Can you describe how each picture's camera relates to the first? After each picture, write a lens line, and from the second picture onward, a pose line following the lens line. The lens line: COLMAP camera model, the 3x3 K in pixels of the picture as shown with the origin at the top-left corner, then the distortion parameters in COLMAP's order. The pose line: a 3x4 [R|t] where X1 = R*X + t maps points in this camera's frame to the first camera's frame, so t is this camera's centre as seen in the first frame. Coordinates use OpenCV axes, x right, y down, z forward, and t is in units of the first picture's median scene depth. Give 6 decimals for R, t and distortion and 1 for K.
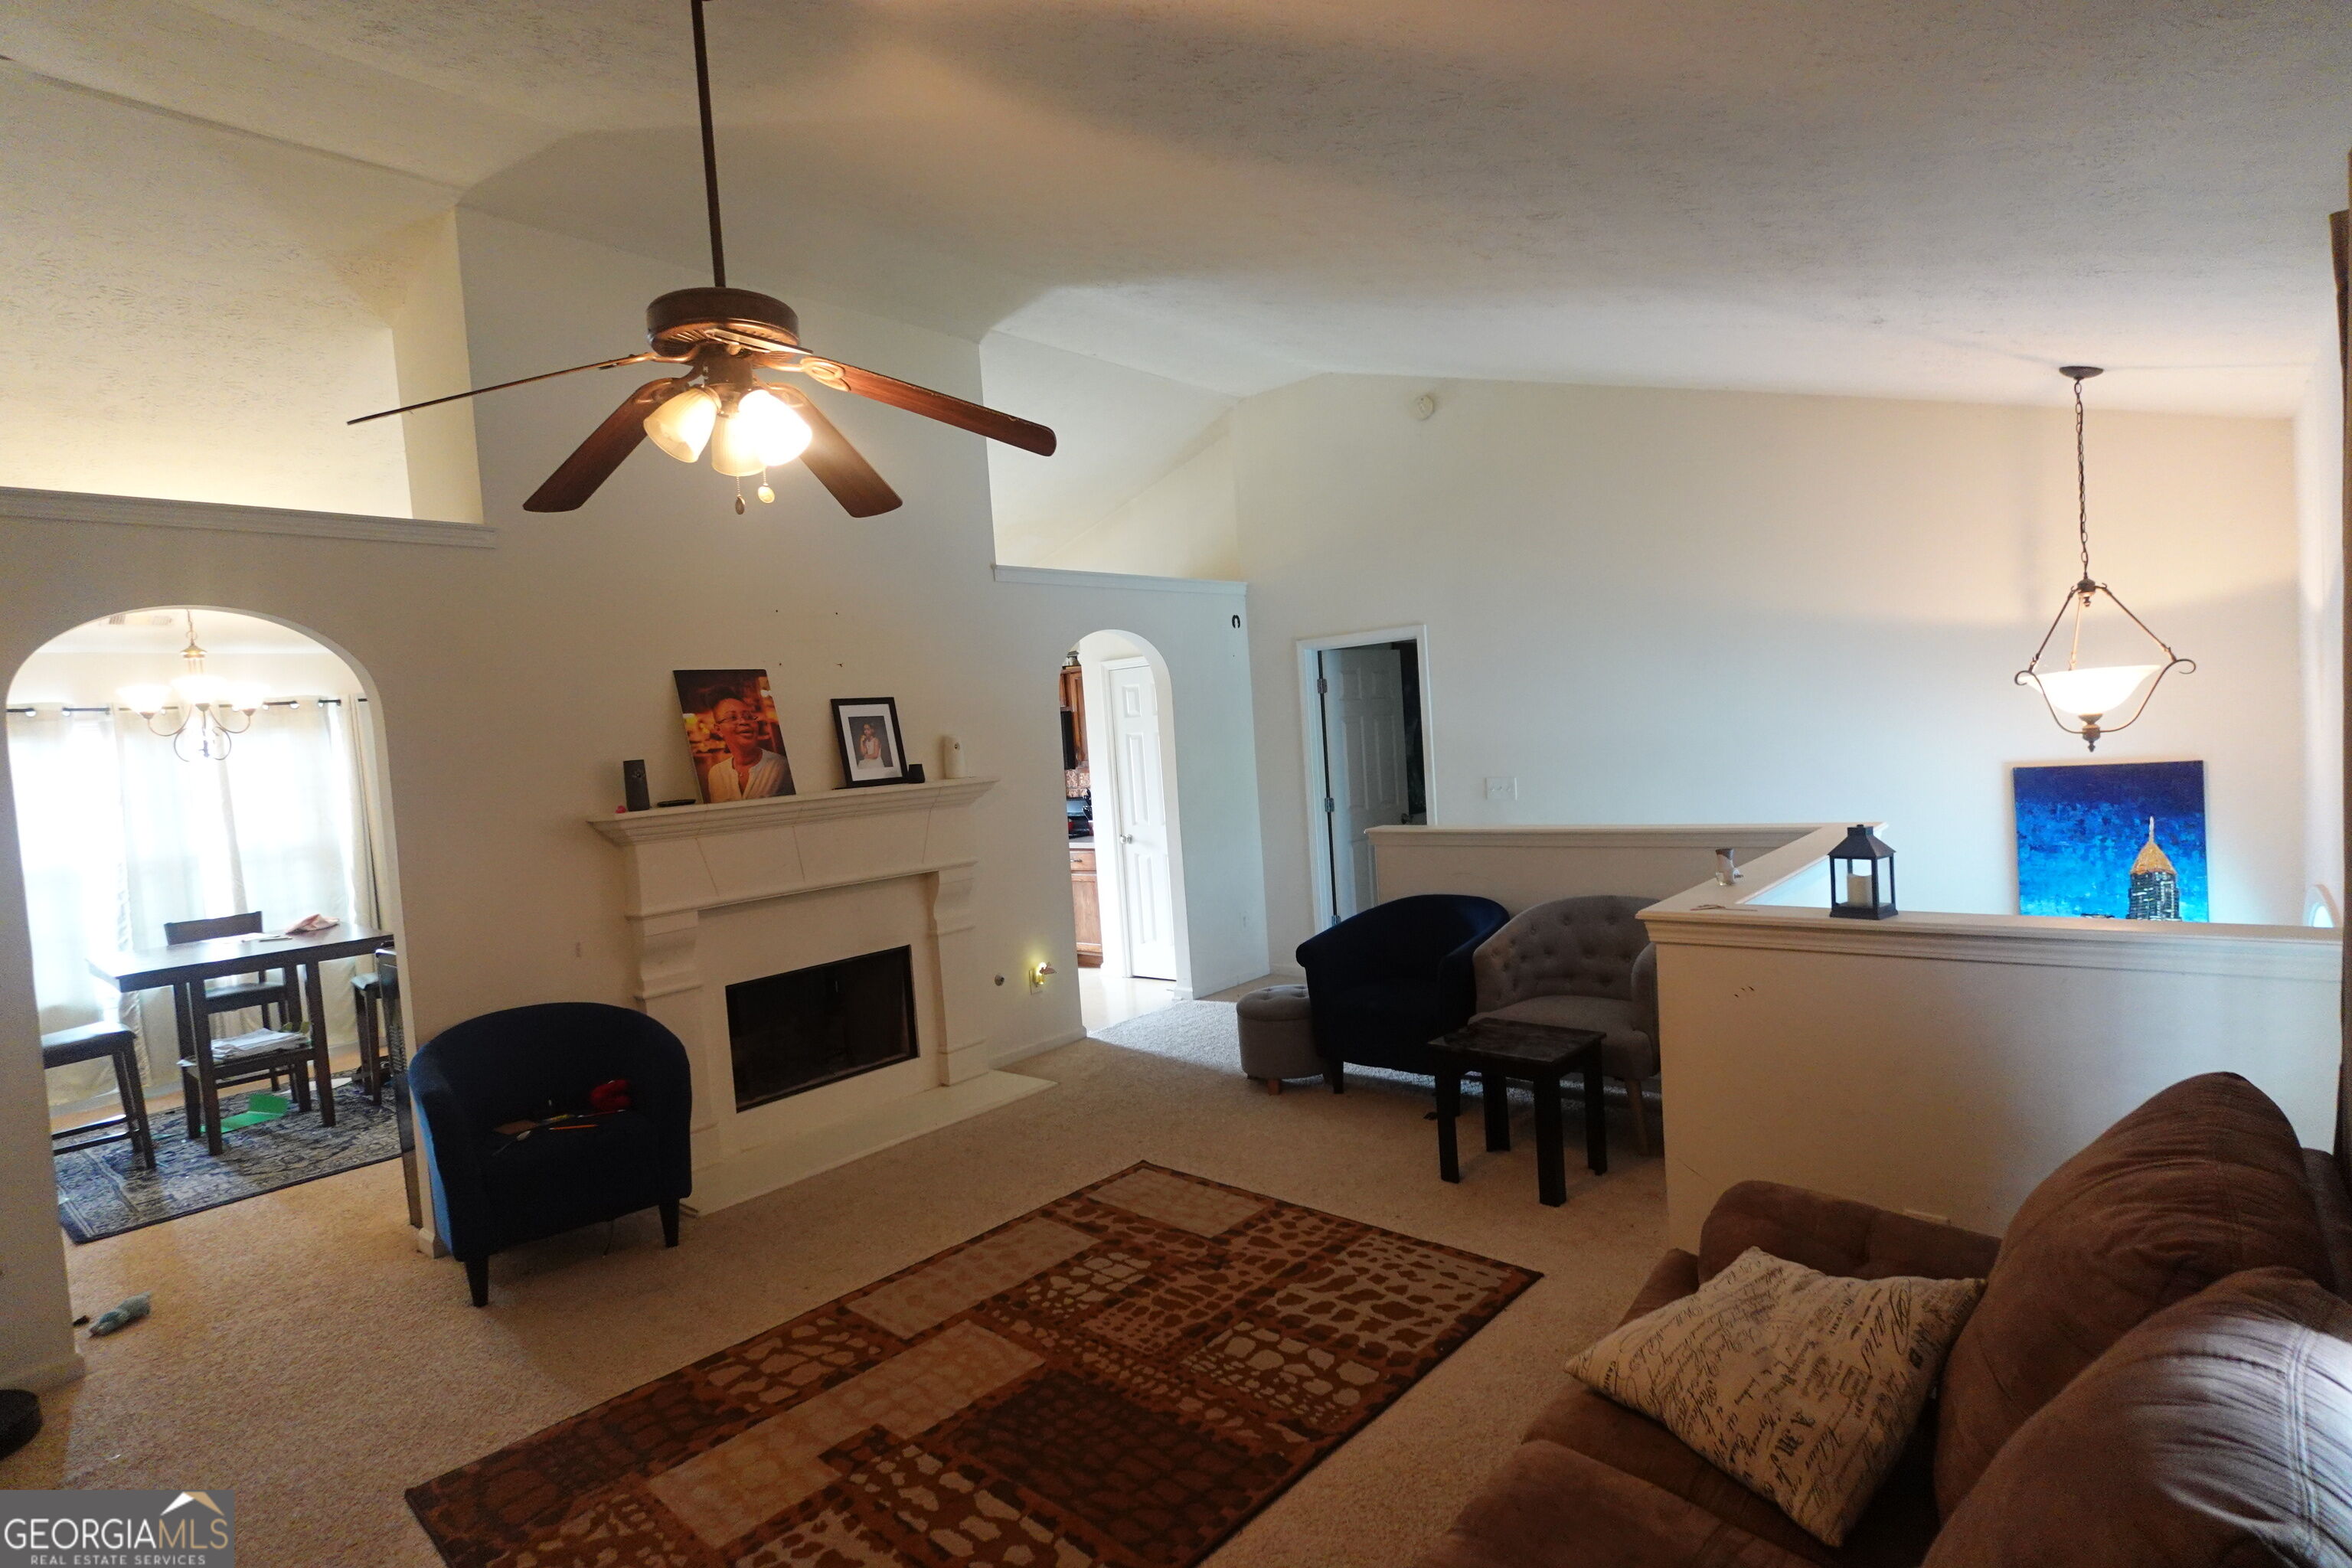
lens RADIAL K [[1186.8, 0, 1179.2], [0, 1186.8, 787.6], [0, 0, 1]] dist [-0.003682, -0.000257]
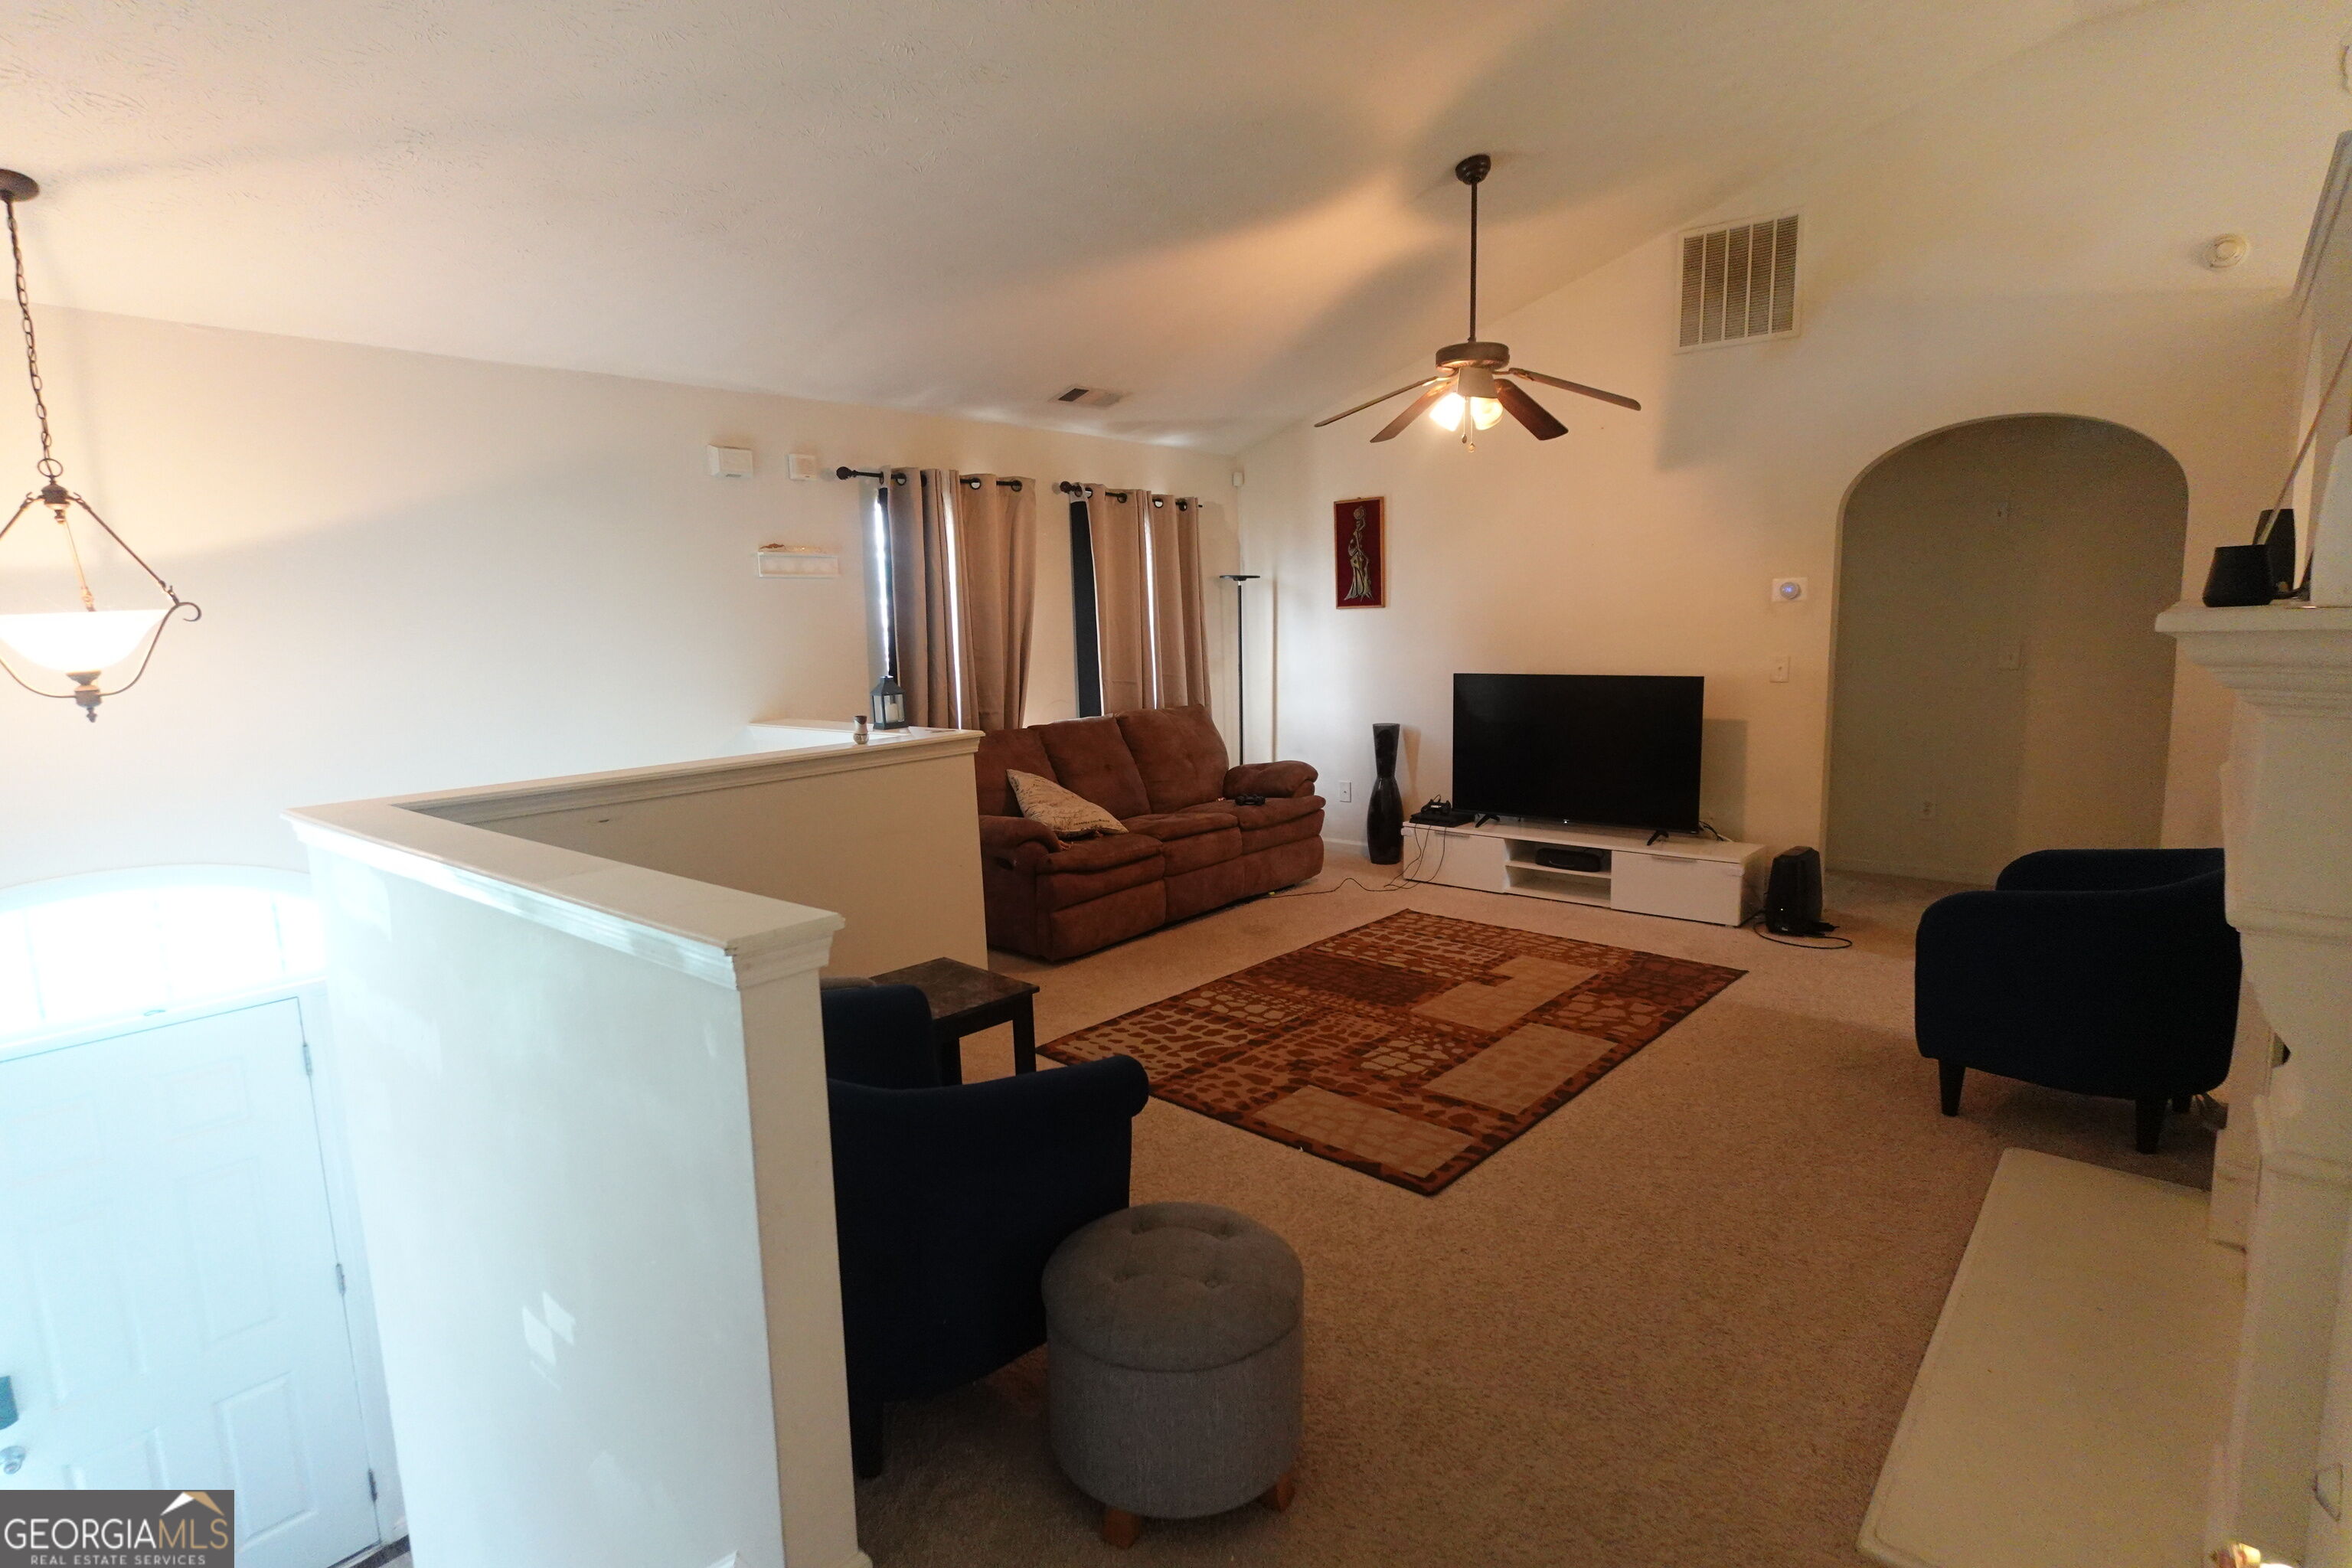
lens RADIAL K [[1186.8, 0, 1174.3], [0, 1186.8, 786.9], [0, 0, 1]] dist [-0.003682, -0.000257]
pose [[-0.994651, 0.101266, 0.020349, 0.104279], [0.103287, 0.976759, 0.187812, -0.073785], [-0.000857, 0.188909, -0.981994, 2.139619]]
